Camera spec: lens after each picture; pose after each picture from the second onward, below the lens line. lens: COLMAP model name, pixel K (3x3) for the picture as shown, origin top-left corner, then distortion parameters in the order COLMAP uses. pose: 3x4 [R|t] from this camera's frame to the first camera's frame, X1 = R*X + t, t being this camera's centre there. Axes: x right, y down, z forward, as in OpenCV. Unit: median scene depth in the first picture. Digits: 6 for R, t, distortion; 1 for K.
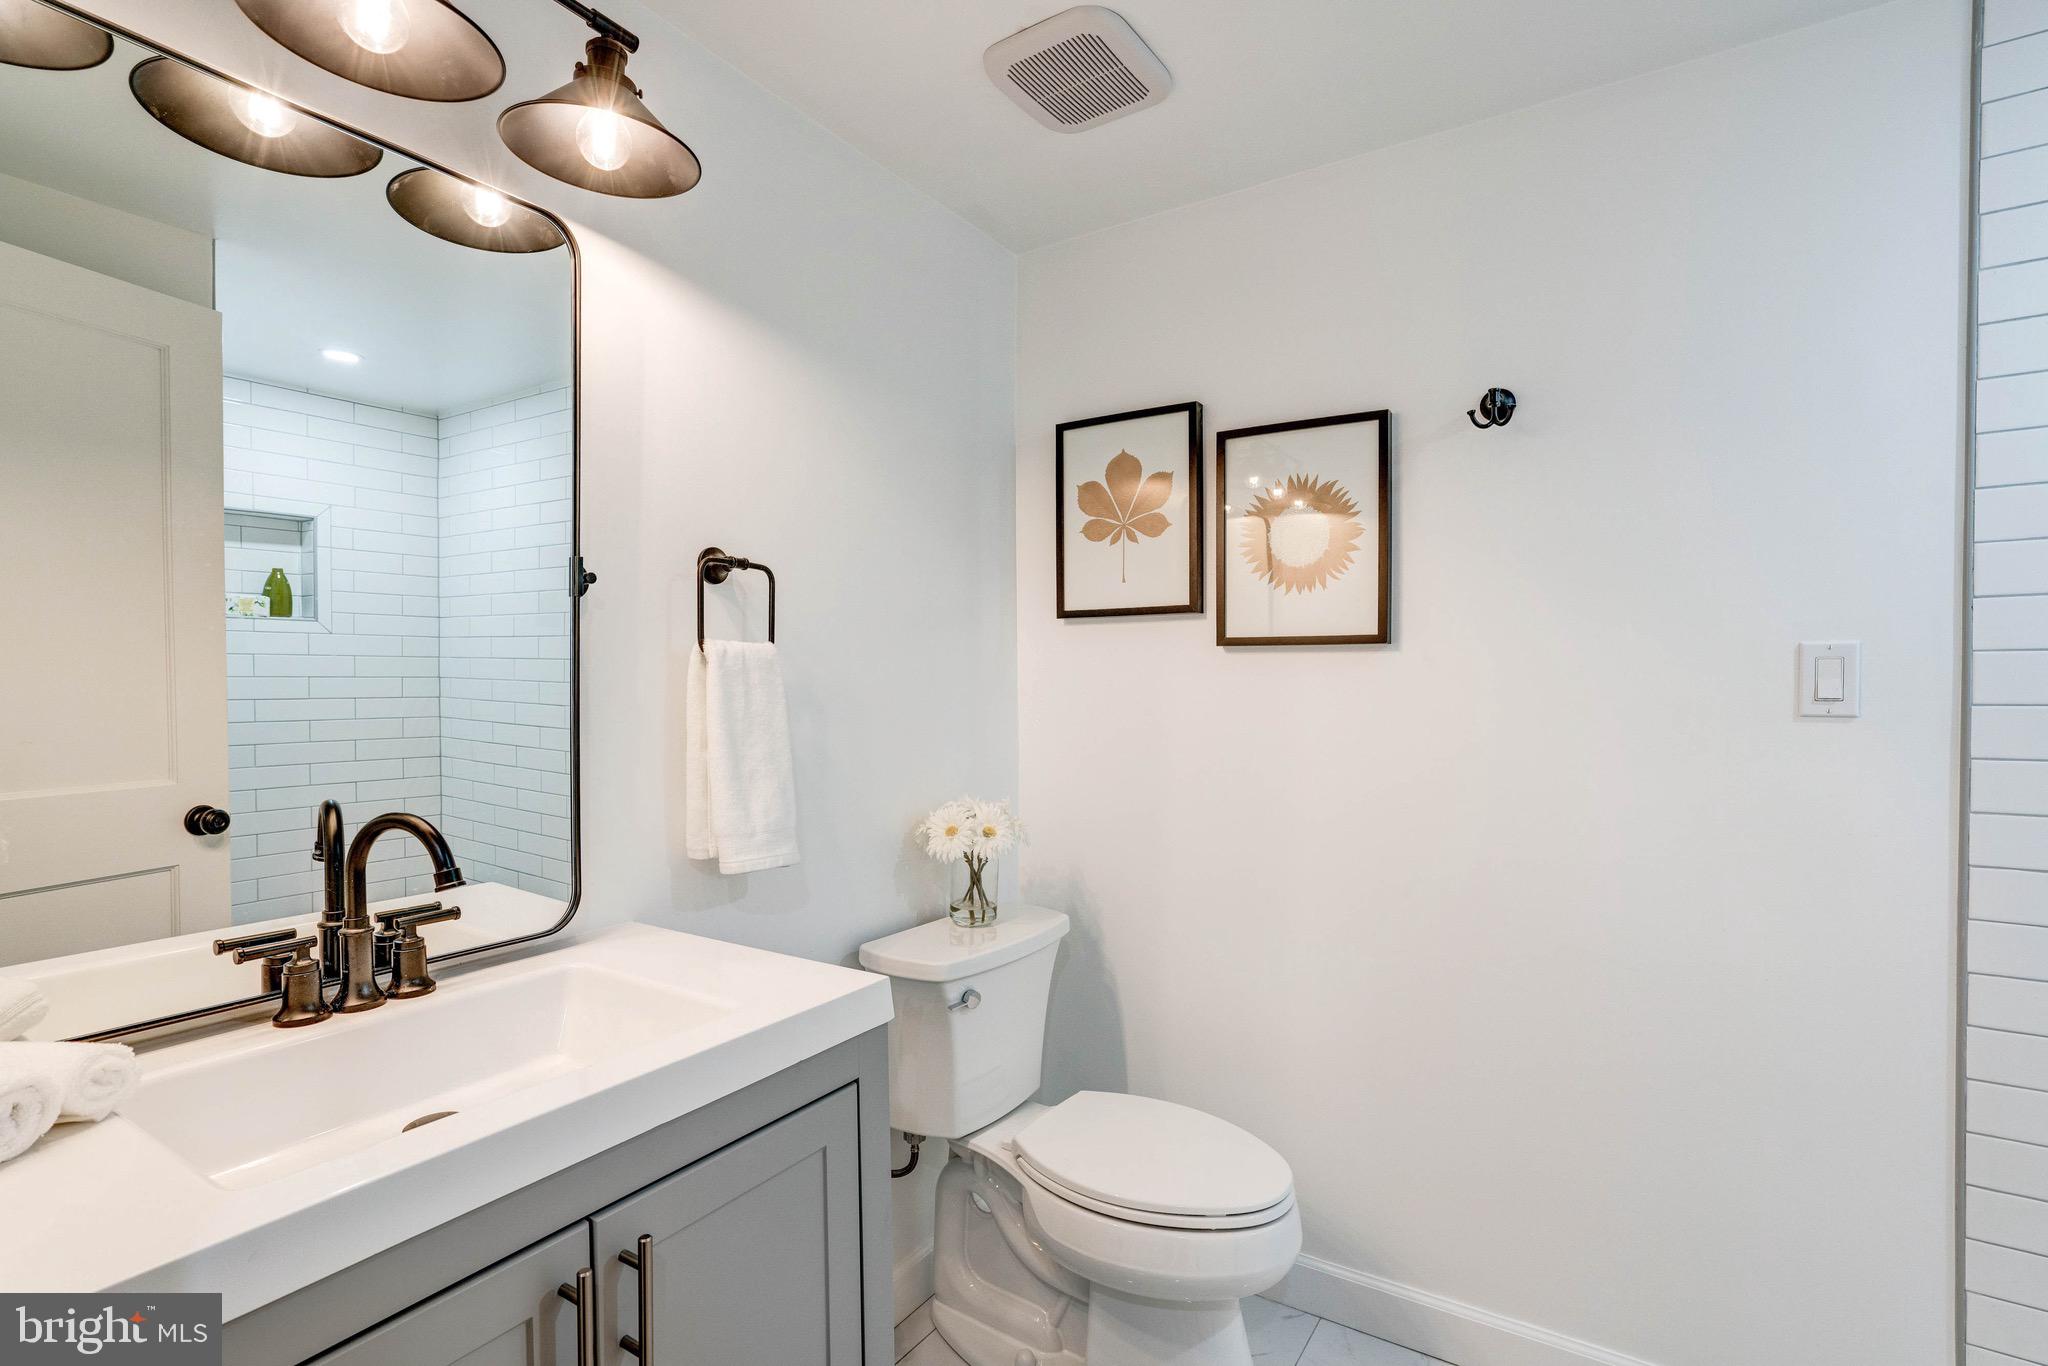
lens RADIAL K [[960.4, 0, 1033.9], [0, 960.4, 690.8], [0, 0, 1]] dist [-0.032281, 0.025179]
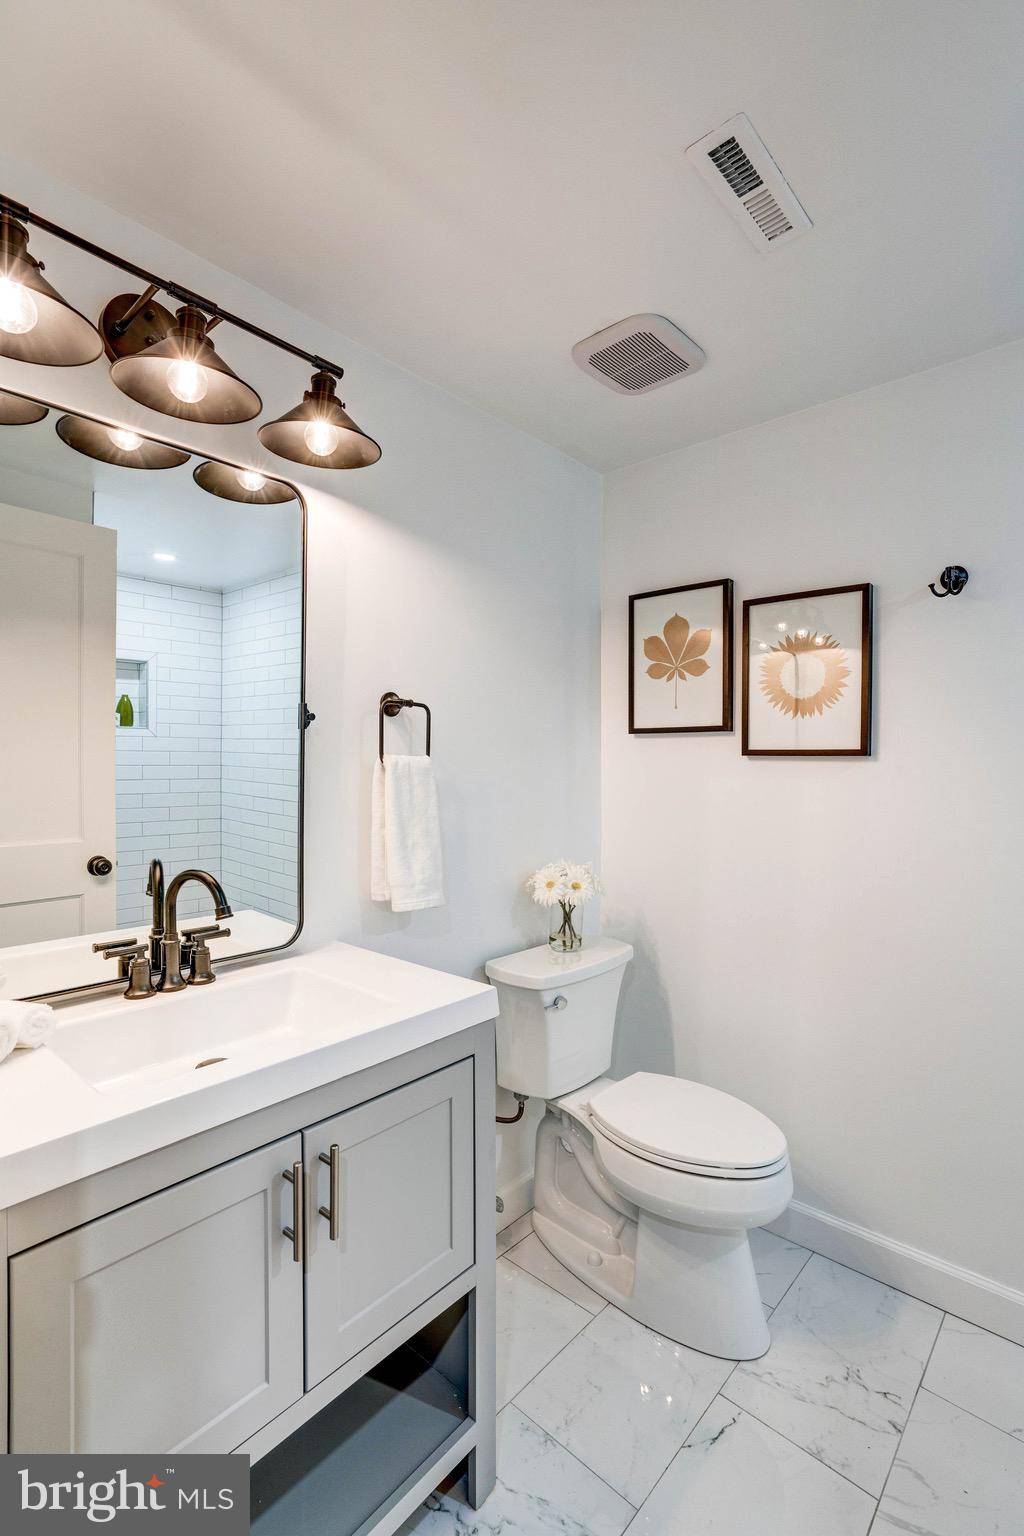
lens RADIAL K [[720.3, 0, 534.7], [0, 720.3, 754.9], [0, 0, 1]] dist [-0.032281, 0.025179]
pose [[0.988933, 0.002791, -0.148335, 0.058952], [-0.004807, 0.999901, -0.013232, -0.039423], [0.148284, 0.013798, 0.988849, -0.085098]]
